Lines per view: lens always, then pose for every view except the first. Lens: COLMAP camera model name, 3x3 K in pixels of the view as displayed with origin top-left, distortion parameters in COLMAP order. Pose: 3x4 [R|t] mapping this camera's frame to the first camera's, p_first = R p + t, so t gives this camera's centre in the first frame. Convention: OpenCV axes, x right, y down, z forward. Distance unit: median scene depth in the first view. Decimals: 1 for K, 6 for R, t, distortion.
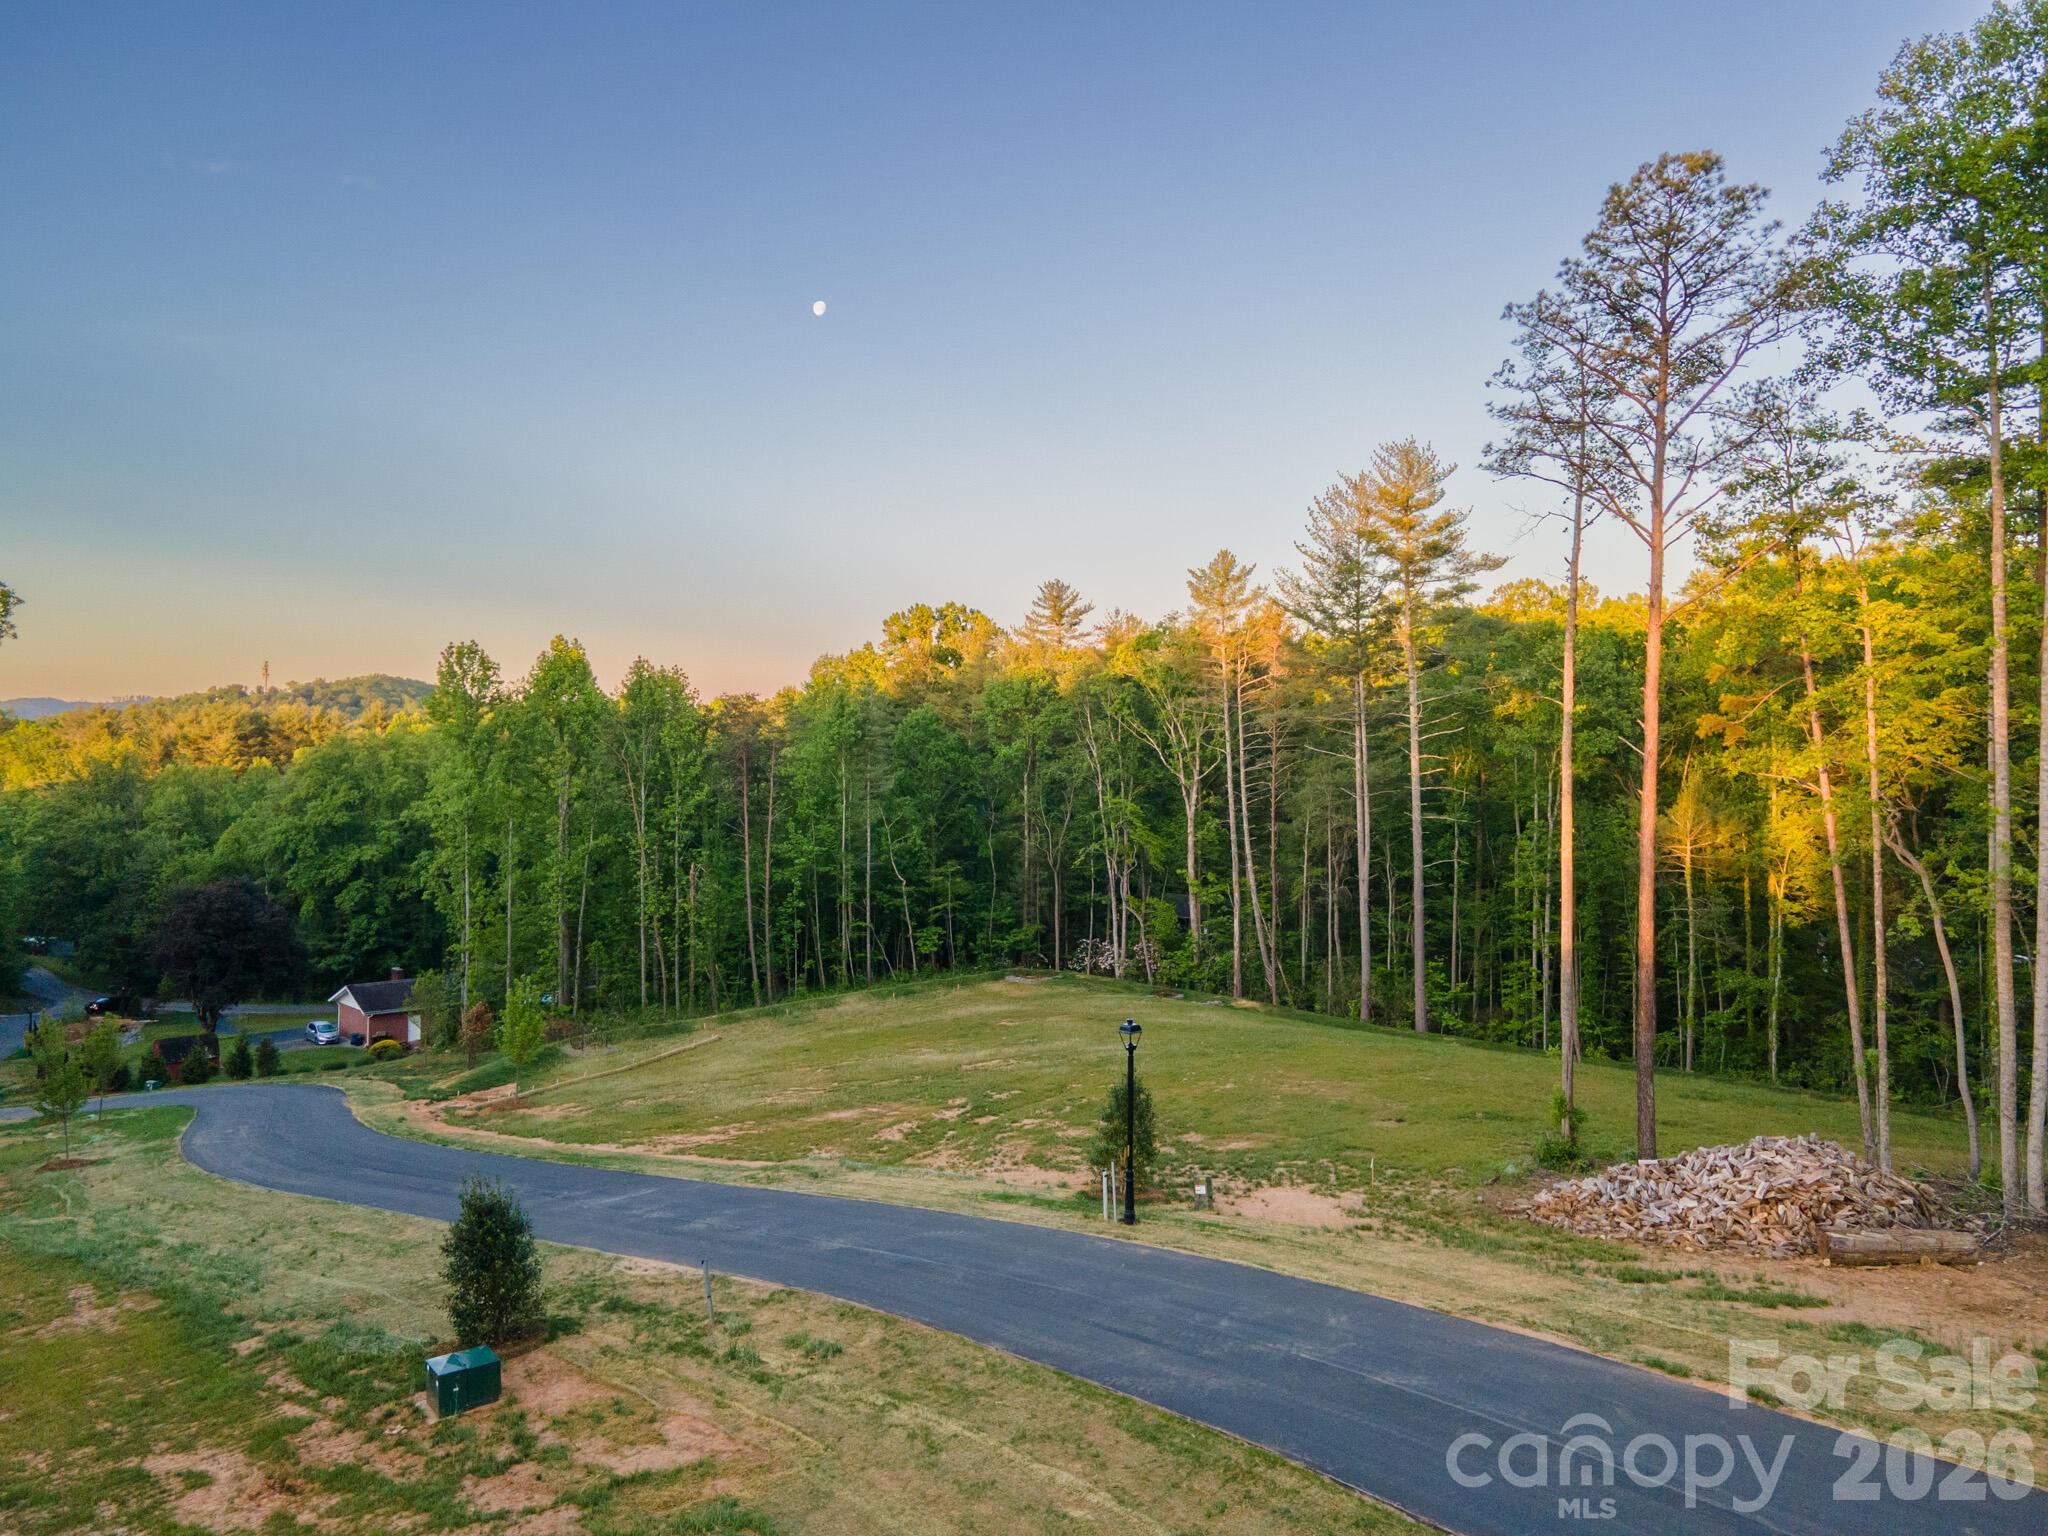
lens RADIAL K [[1499.8, 0, 1026.9], [0, 1499.8, 749.2], [0, 0, 1]] dist [0.030319, 0.024669]
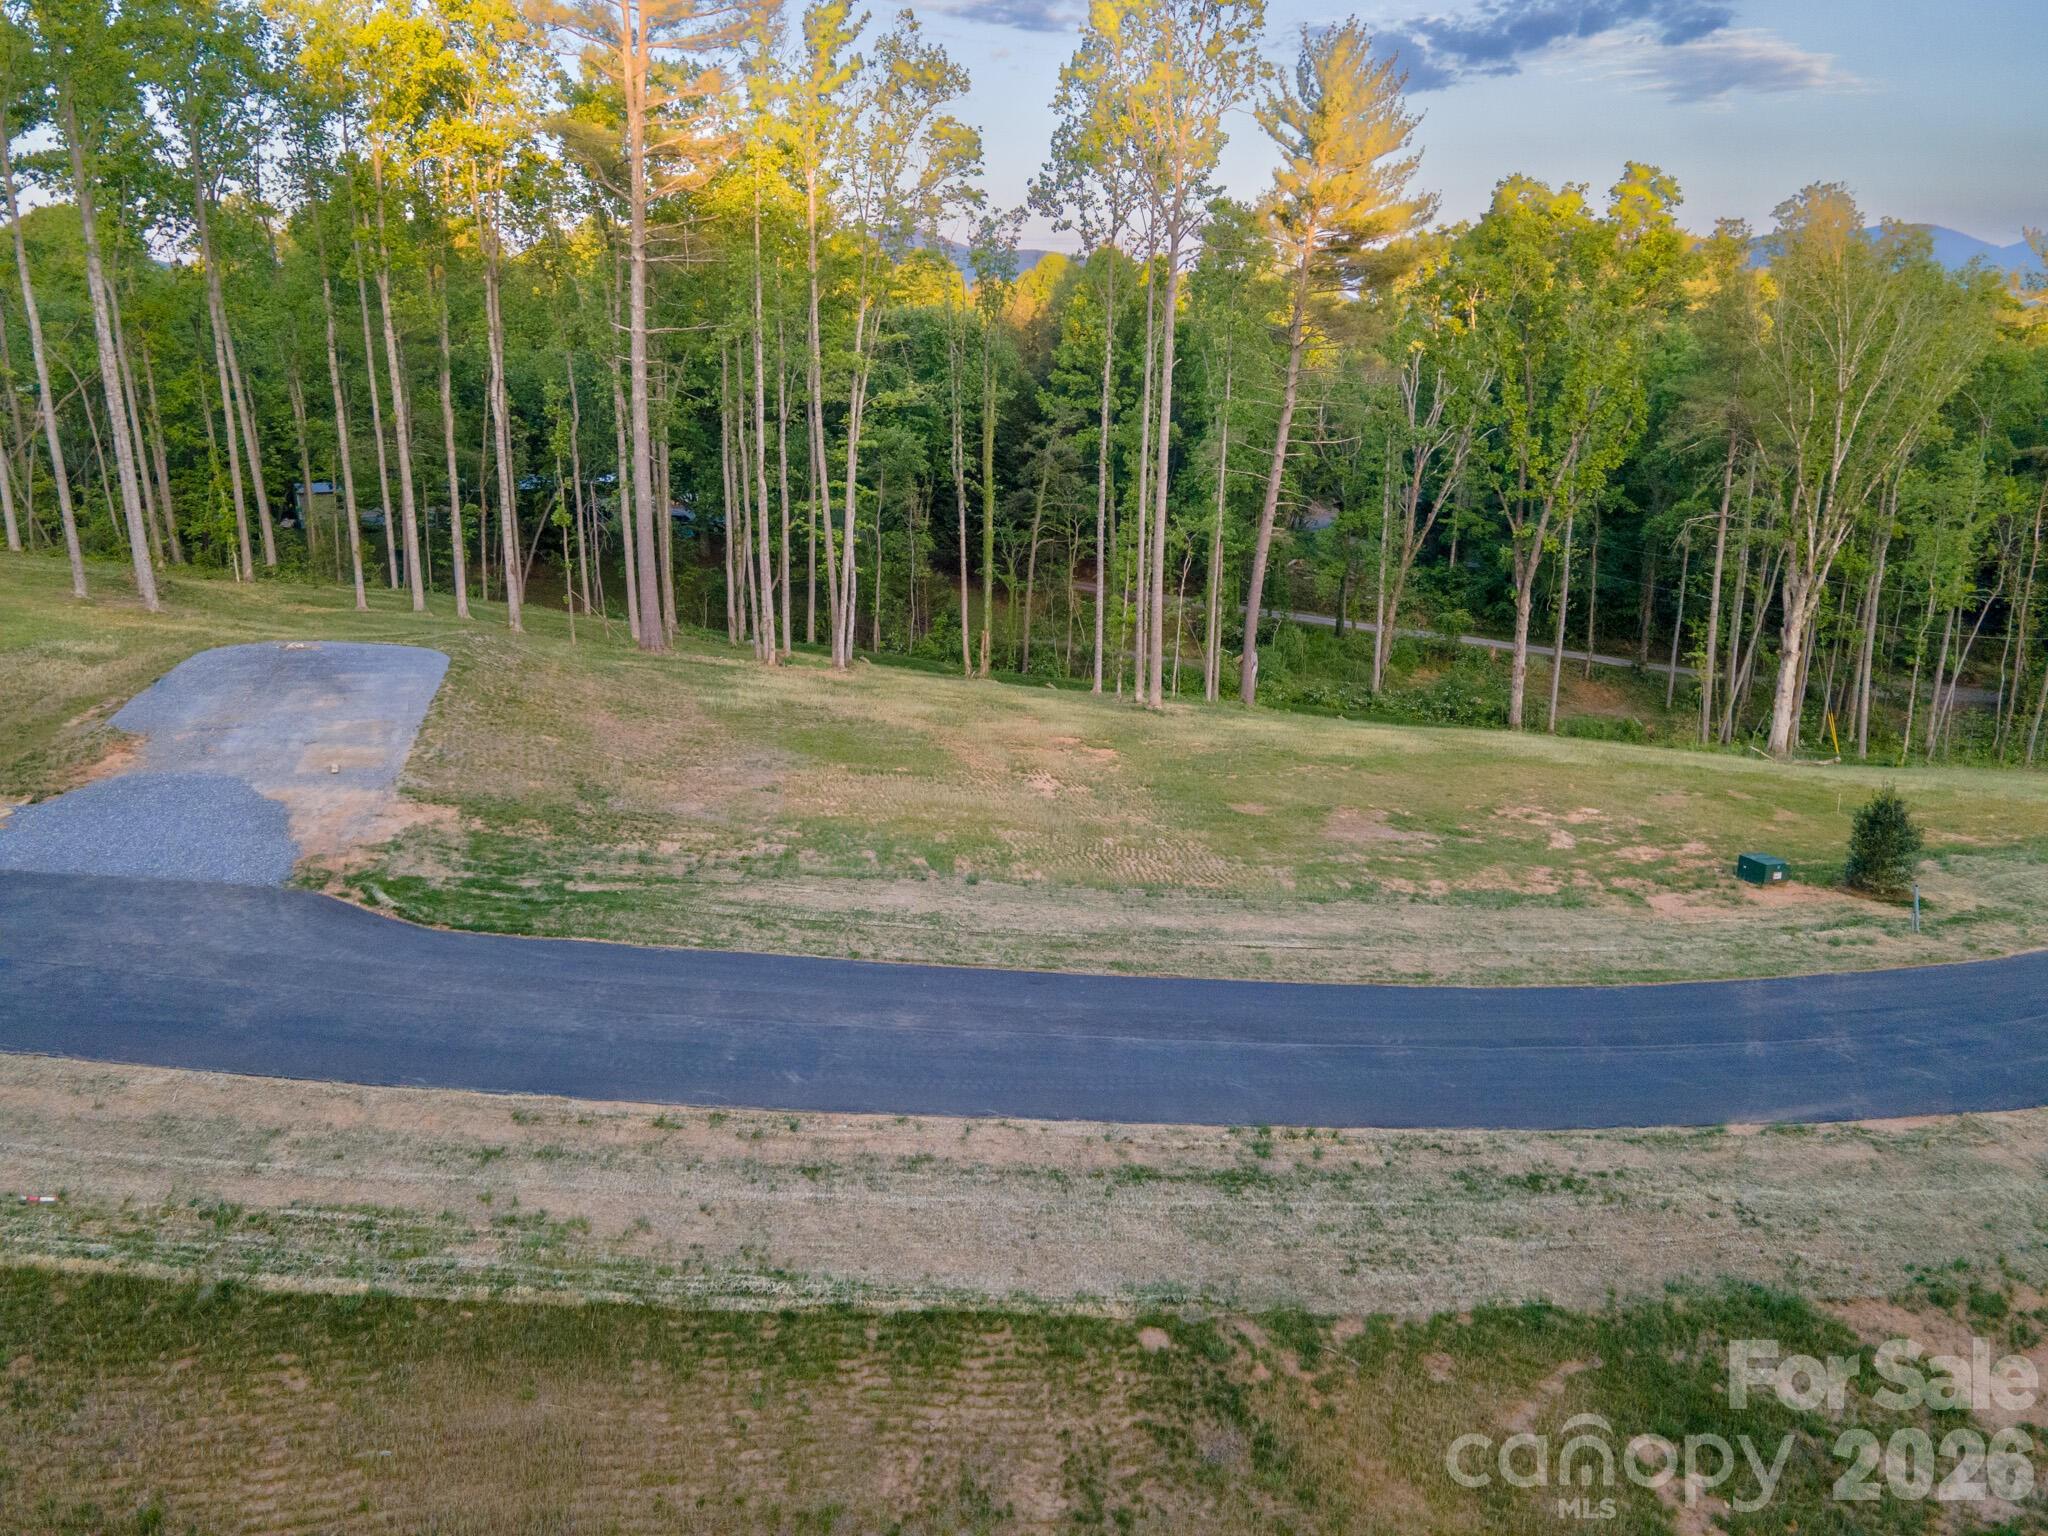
lens RADIAL K [[1499.8, 0, 1034.6], [0, 1499.8, 740.7], [0, 0, 1]] dist [0.030319, 0.024669]
pose [[-0.257536, 0.246060, -0.934414, 0.330992], [-0.004692, 0.966704, 0.255856, -0.036196], [0.966257, 0.070277, -0.247807, 0.149312]]
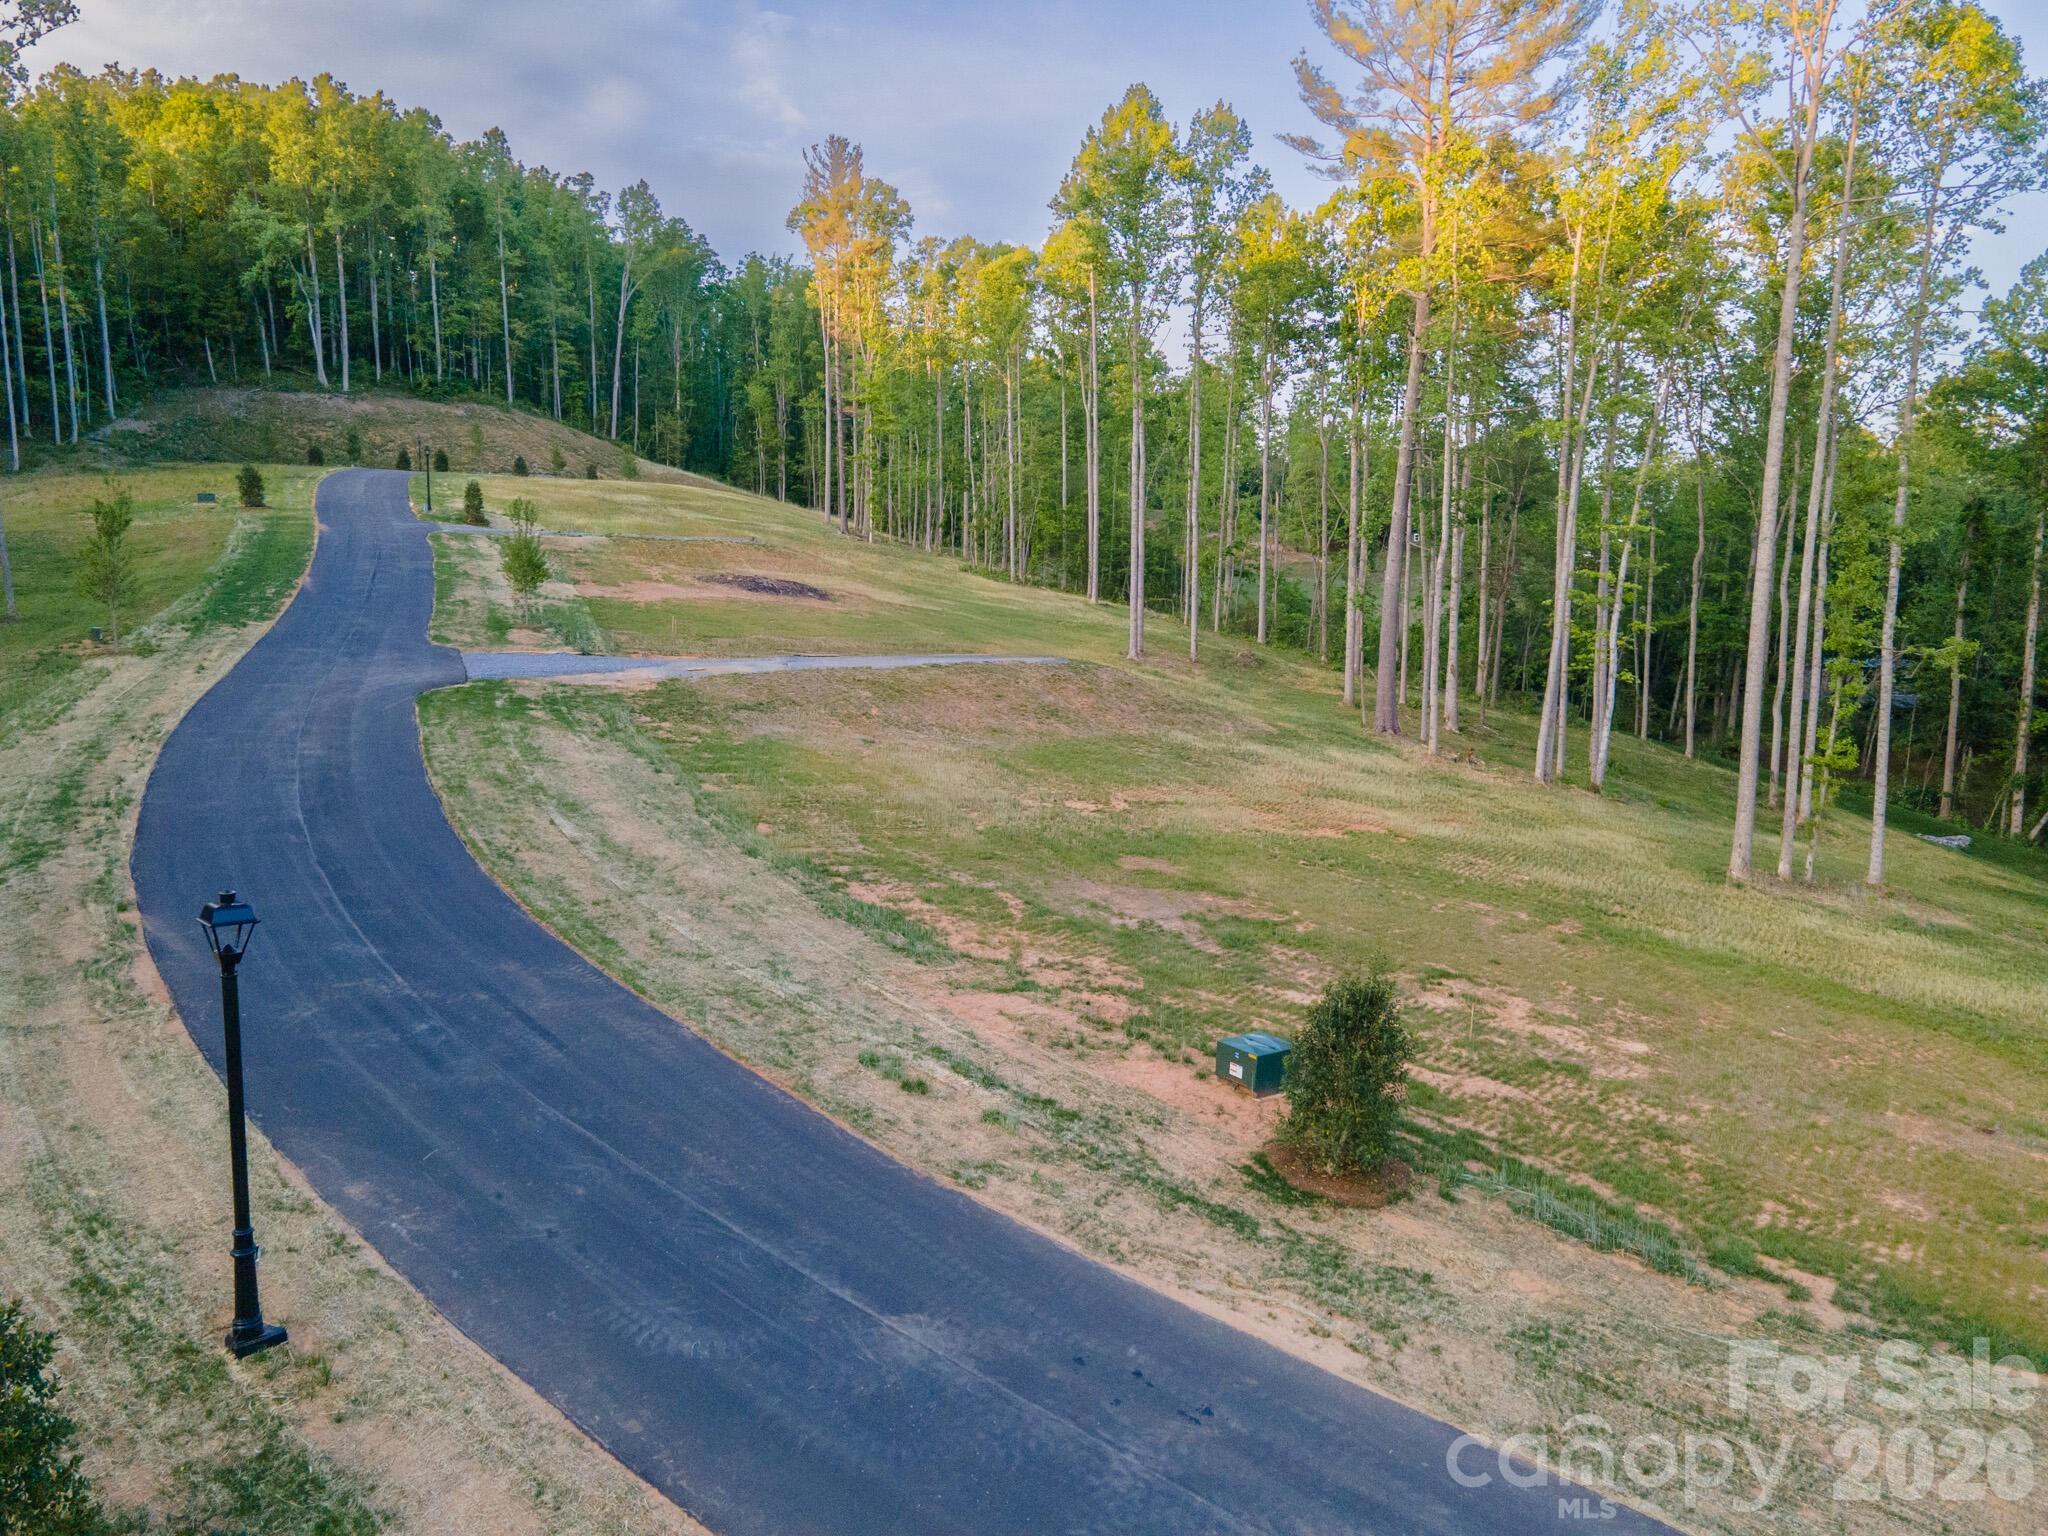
lens RADIAL K [[1499.8, 0, 1025.3], [0, 1499.8, 753.3], [0, 0, 1]] dist [0.030319, 0.024669]
pose [[-0.998641, -0.001825, -0.052082, -0.042575], [-0.007564, 0.993879, 0.110213, 0.029302], [0.051562, 0.110458, -0.992542, 0.455642]]
